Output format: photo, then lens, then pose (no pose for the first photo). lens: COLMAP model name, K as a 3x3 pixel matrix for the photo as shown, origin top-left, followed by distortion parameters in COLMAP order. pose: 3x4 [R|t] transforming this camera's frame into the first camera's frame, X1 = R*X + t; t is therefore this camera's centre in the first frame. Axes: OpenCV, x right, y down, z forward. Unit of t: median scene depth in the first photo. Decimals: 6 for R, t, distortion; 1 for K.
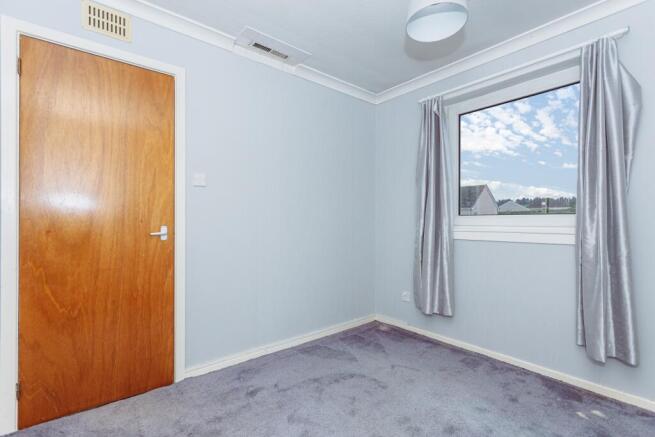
lens RADIAL K [[312.9, 0, 330.5], [0, 312.9, 221.8], [0, 0, 1]] dist [0.003069, 0.000048]
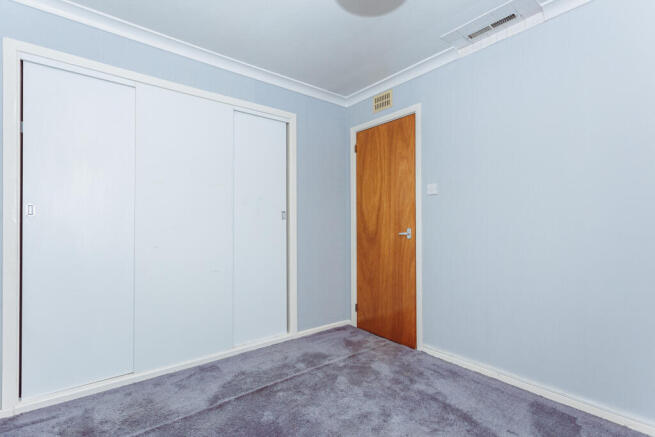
lens RADIAL K [[312.9, 0, 326.2], [0, 312.9, 216.6], [0, 0, 1]] dist [0.003069, 0.000048]
pose [[-0.030297, -0.015576, -0.999420, 0.813463], [0.013944, 0.999775, -0.016005, -0.019729], [0.999444, -0.014421, -0.030073, 0.674568]]
